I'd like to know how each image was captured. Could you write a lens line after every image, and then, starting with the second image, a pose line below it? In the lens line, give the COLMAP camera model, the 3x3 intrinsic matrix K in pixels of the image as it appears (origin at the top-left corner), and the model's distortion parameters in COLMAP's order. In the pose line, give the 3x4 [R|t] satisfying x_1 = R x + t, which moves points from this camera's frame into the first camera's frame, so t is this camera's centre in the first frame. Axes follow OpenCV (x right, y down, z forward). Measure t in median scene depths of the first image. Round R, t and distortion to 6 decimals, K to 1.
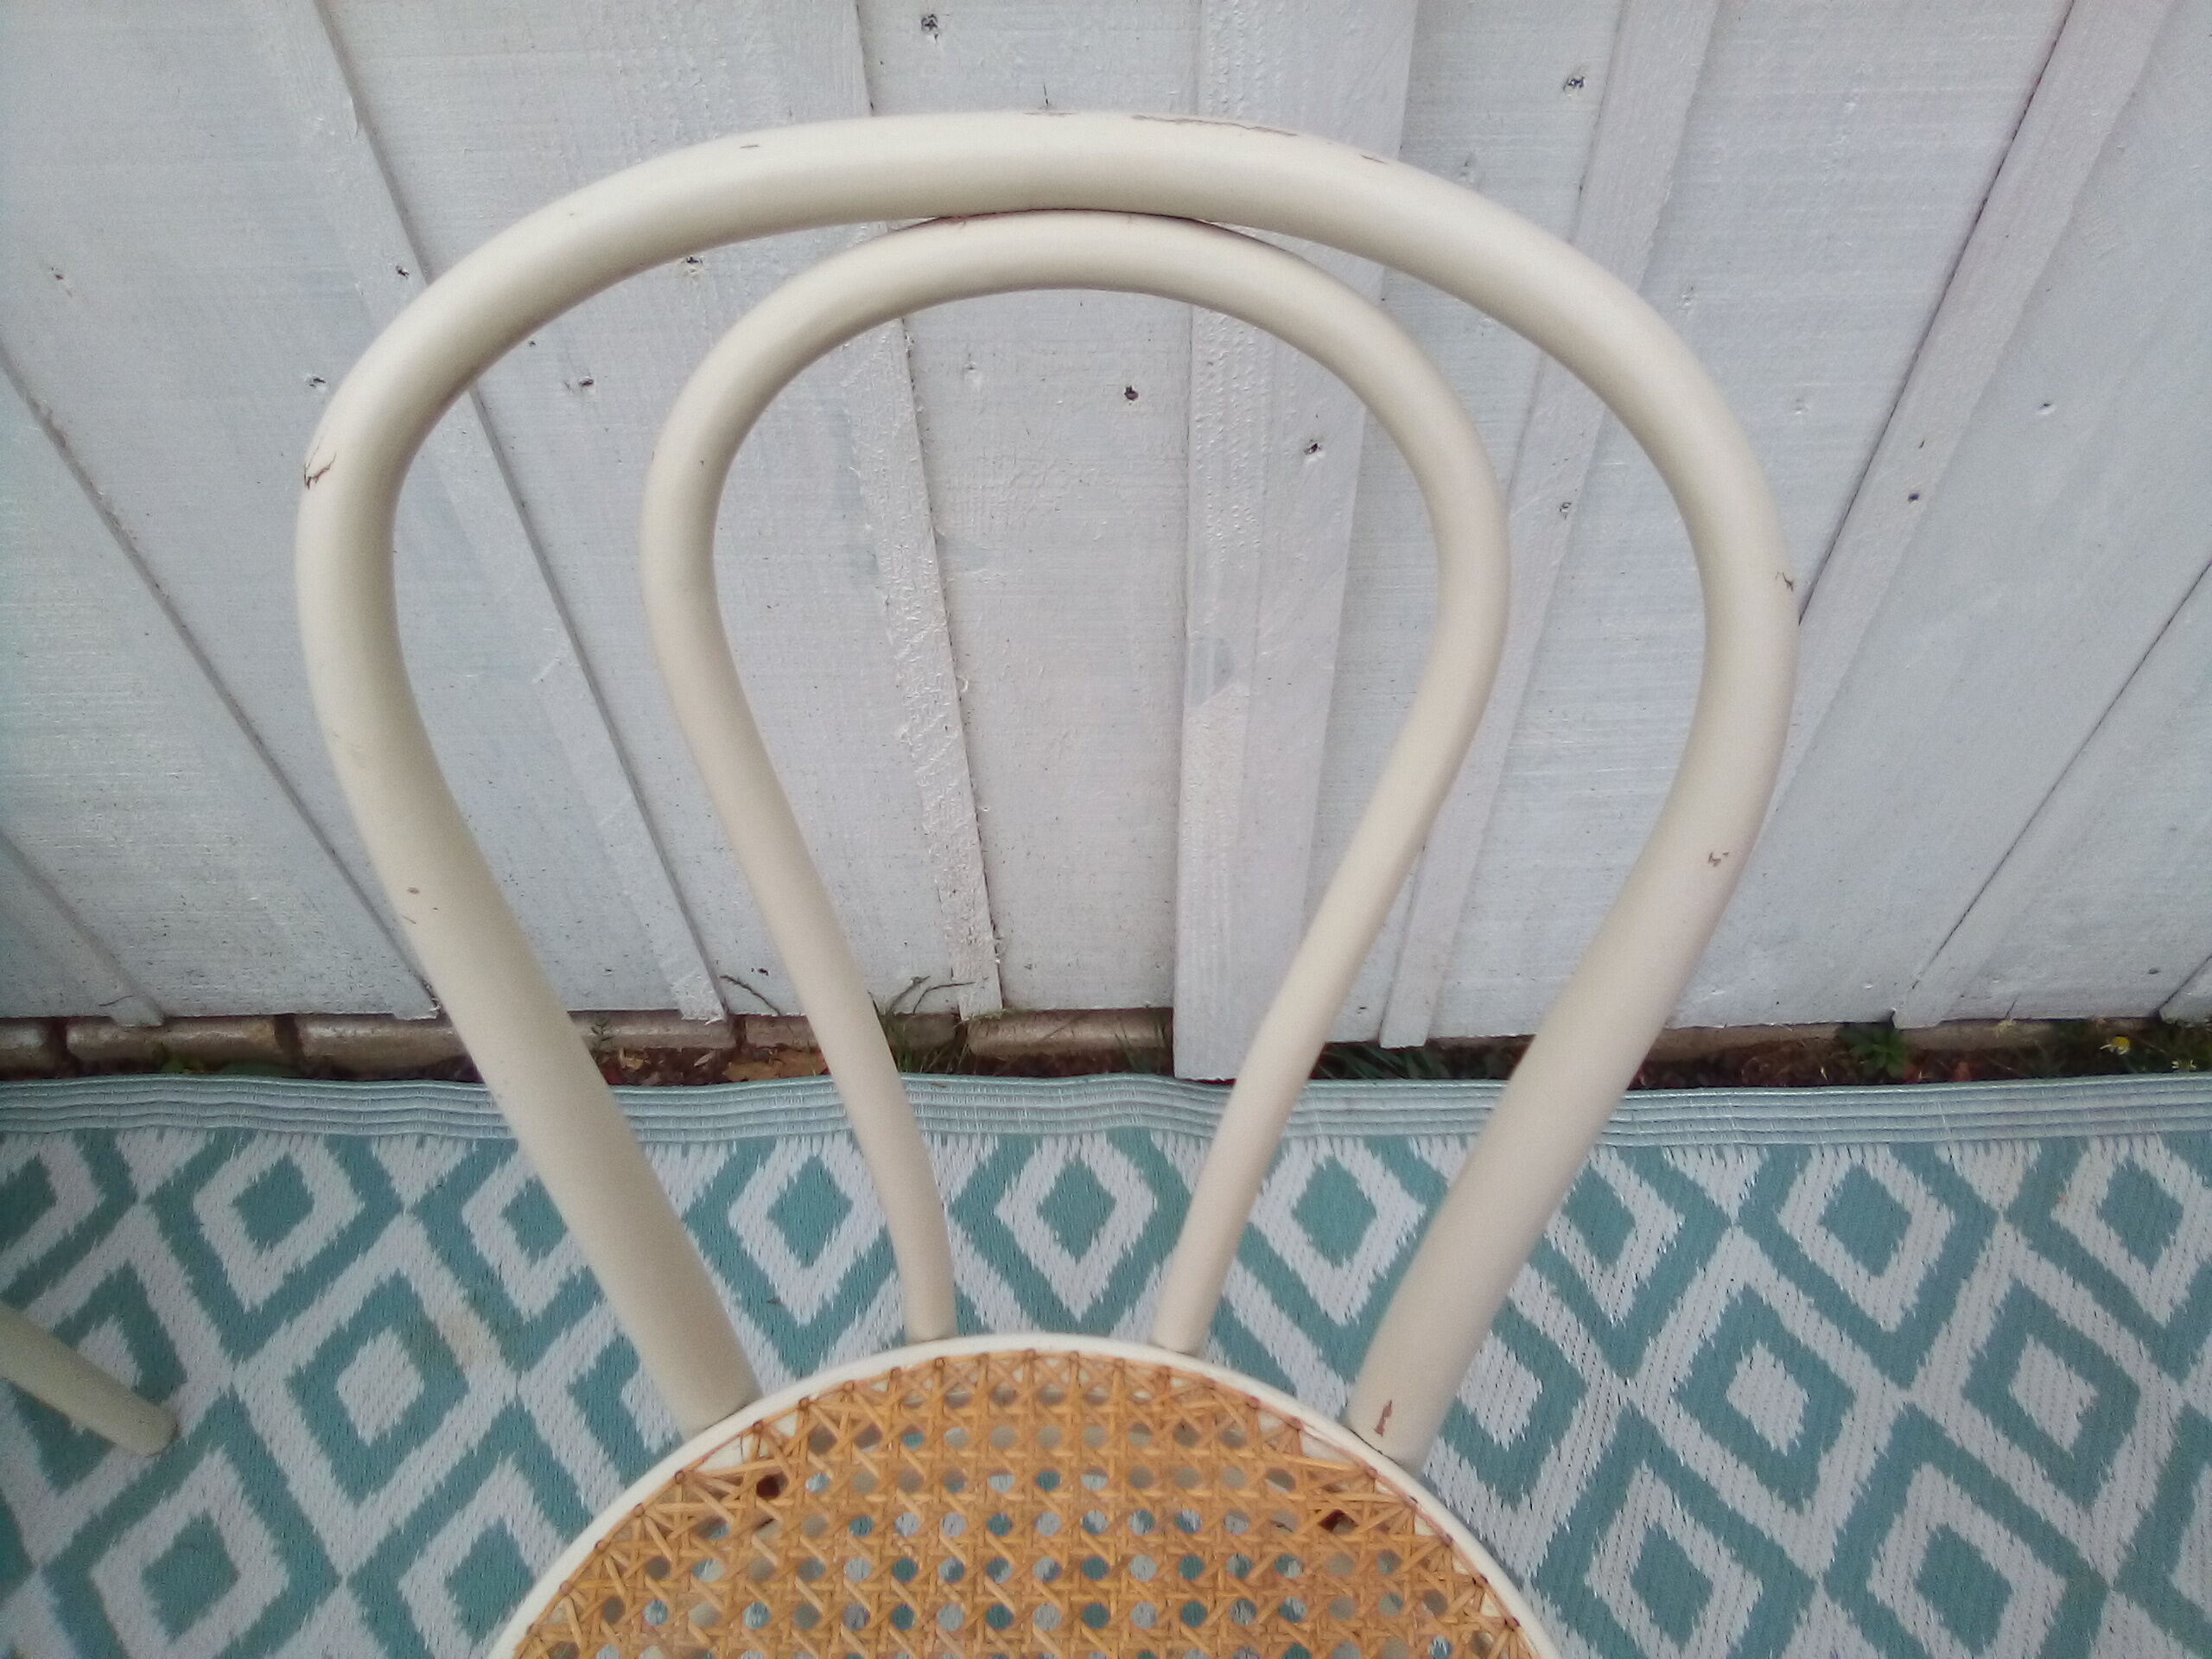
lens RADIAL K [[1844.4, 0, 1071.6], [0, 1844.4, 849.9], [0, 0, 1]] dist [0.015764, -0.049271]
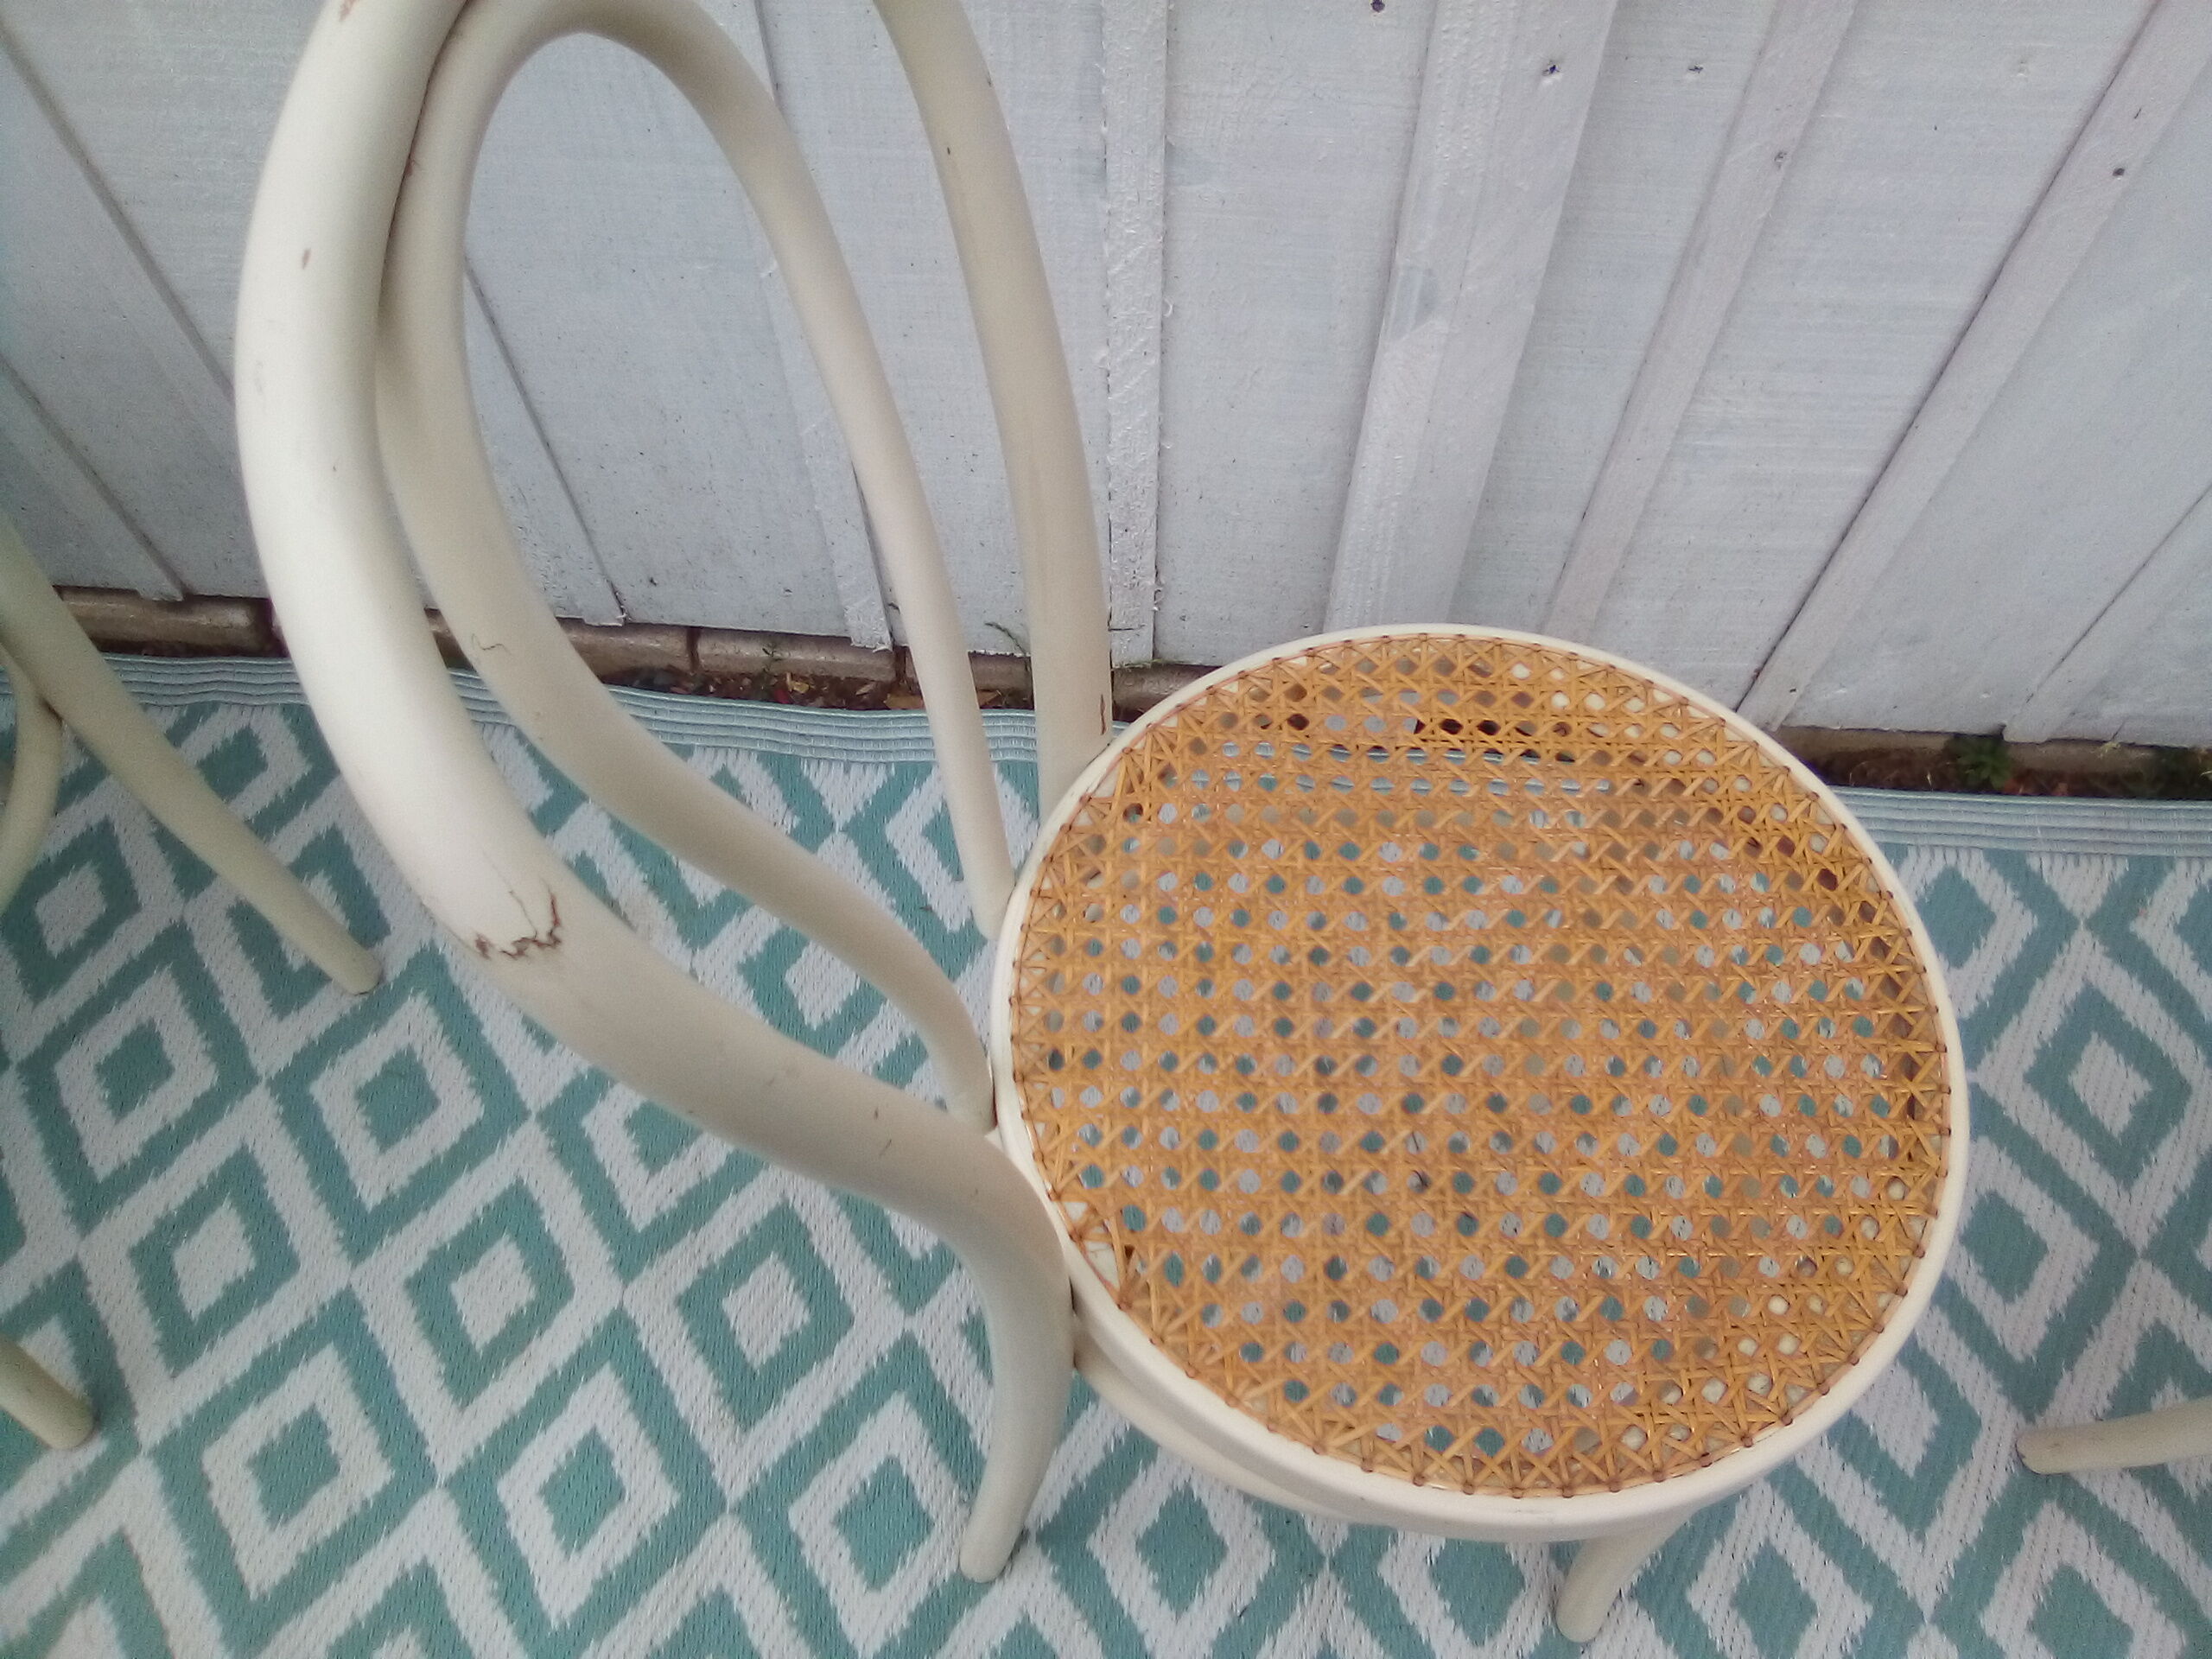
lens RADIAL K [[1844.4, 0, 1076.4], [0, 1844.4, 868.9], [0, 0, 1]] dist [0.015764, -0.049271]
pose [[0.996806, 0.076918, -0.021468, -0.055640], [-0.073361, 0.988211, 0.134379, 0.075453], [0.031551, -0.132375, 0.990697, -0.067740]]
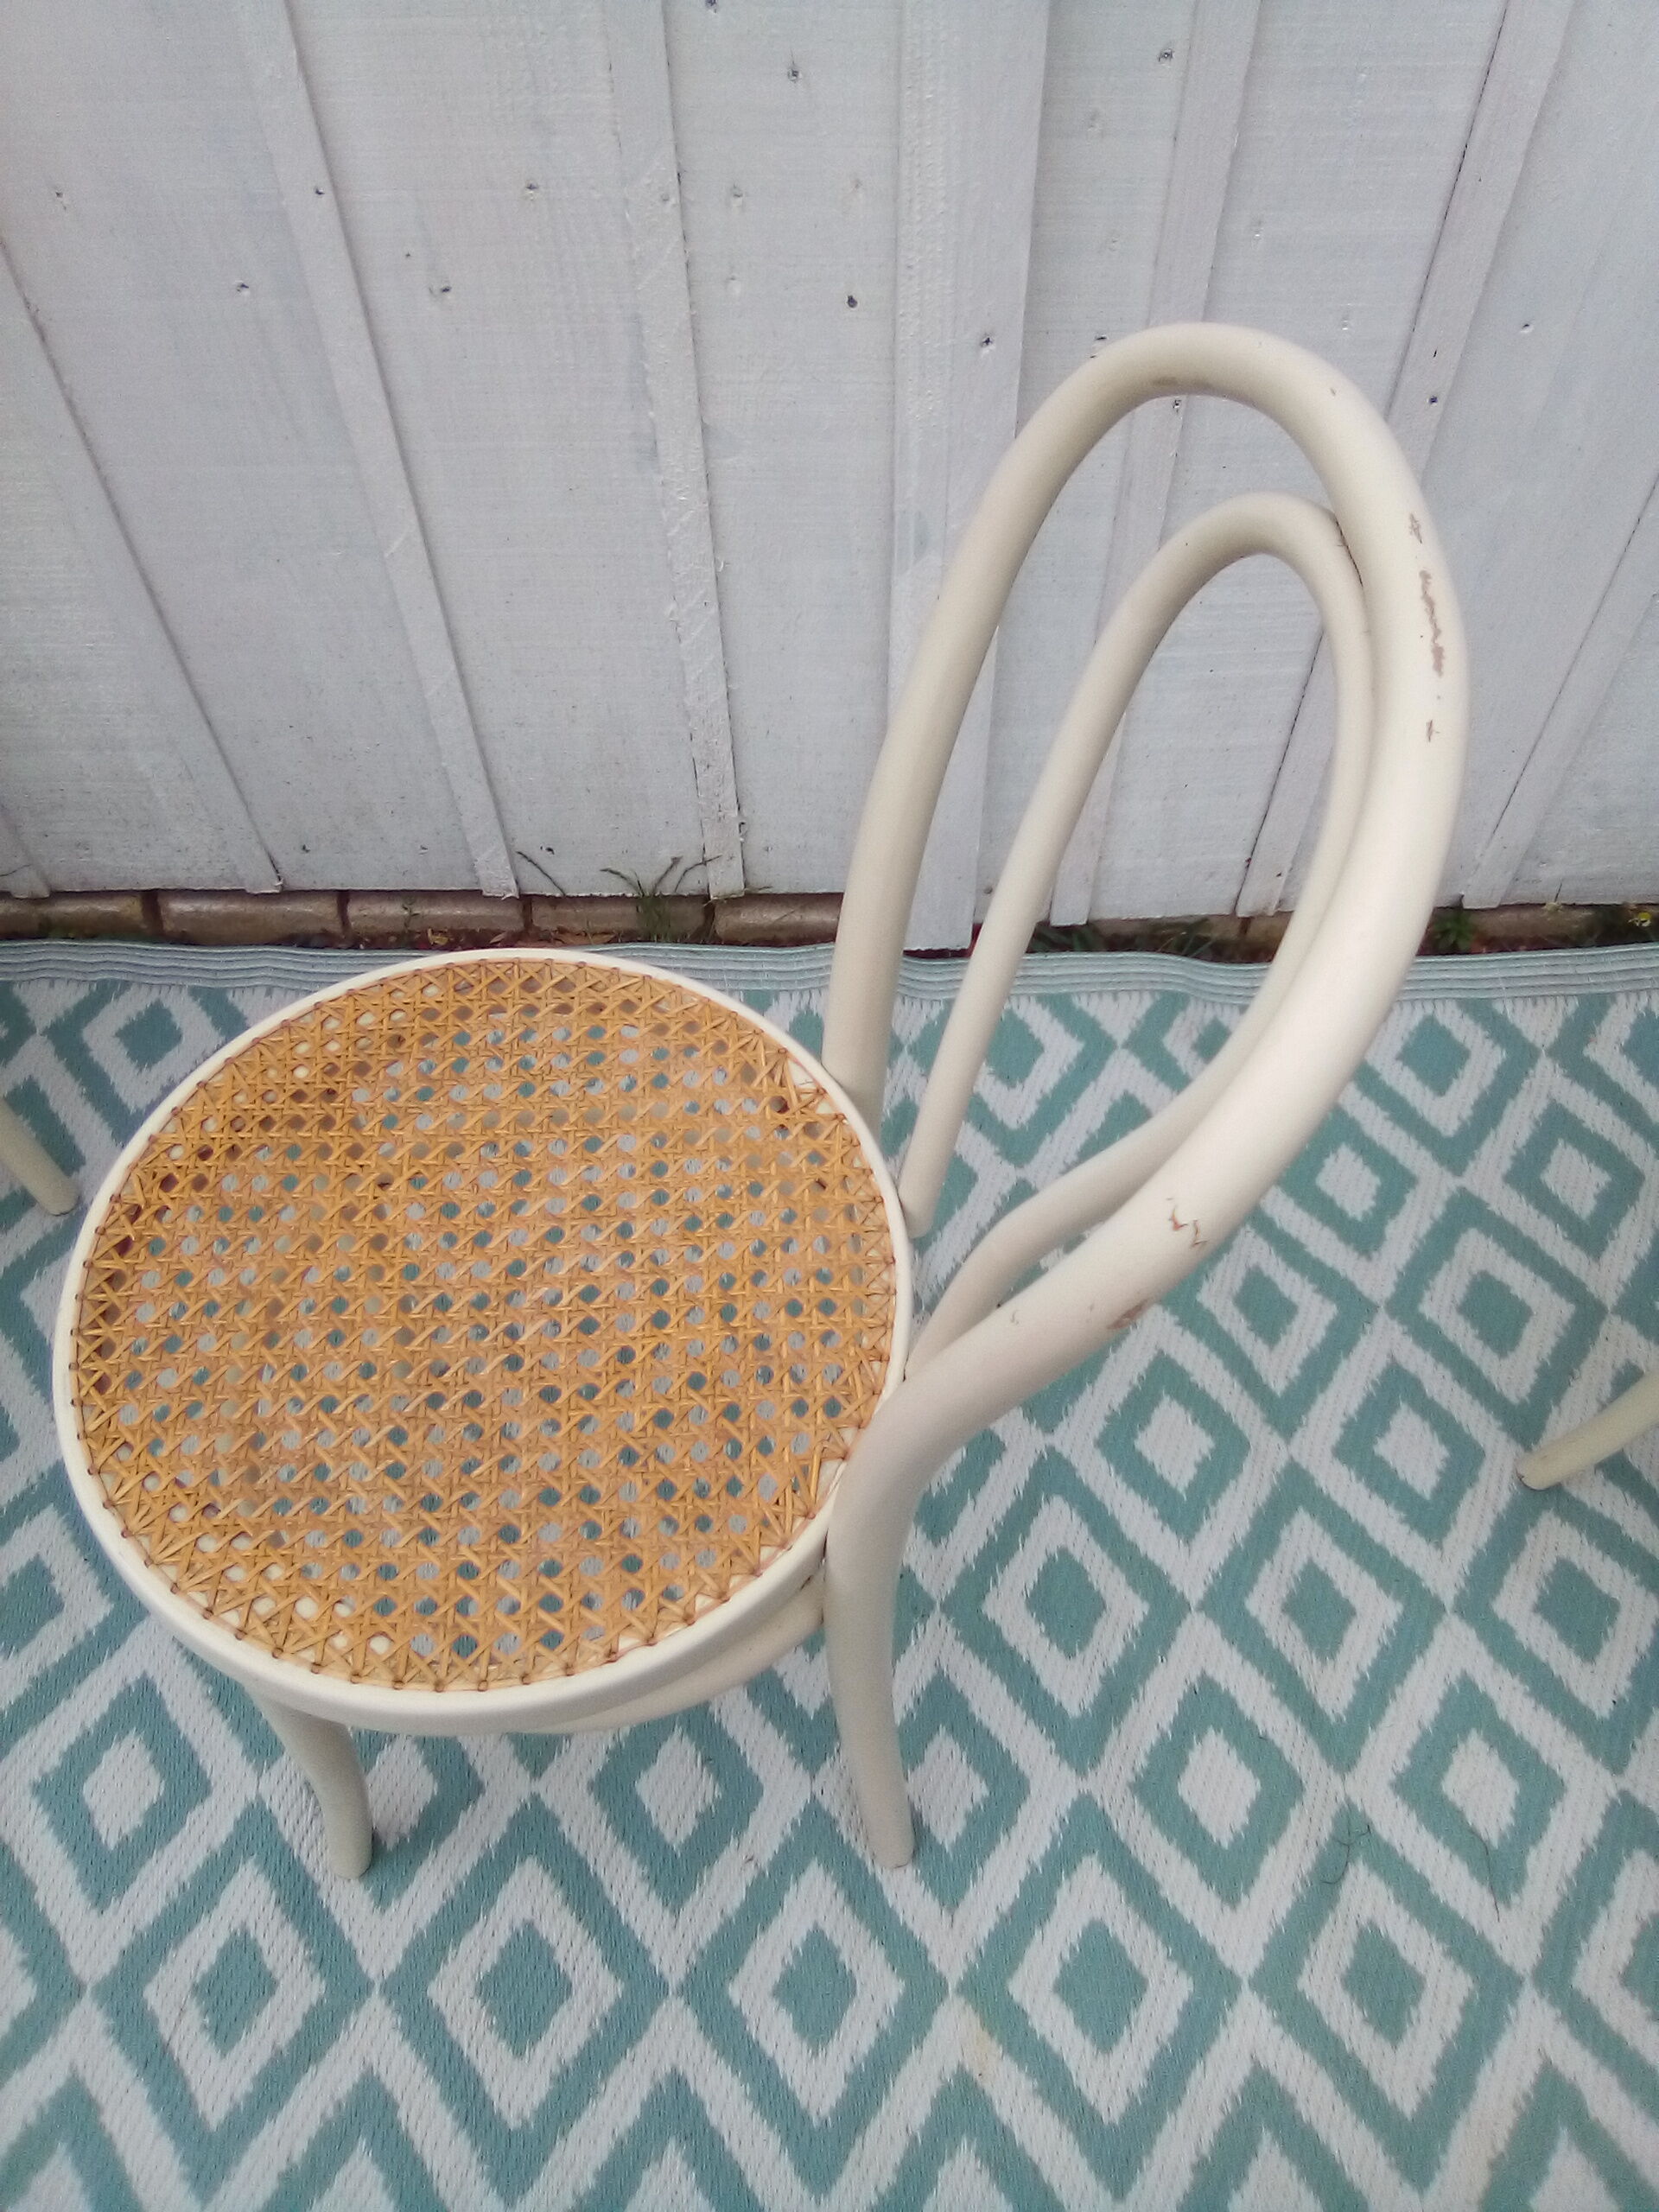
lens RADIAL K [[1844.4, 0, 837.6], [0, 1844.4, 1090.2], [0, 0, 1]] dist [0.015764, -0.049271]
pose [[0.999534, 0.001165, 0.030500, -0.013489], [-0.002253, 0.999361, 0.035671, 0.201270], [-0.030439, -0.035723, 0.998898, -0.264779]]
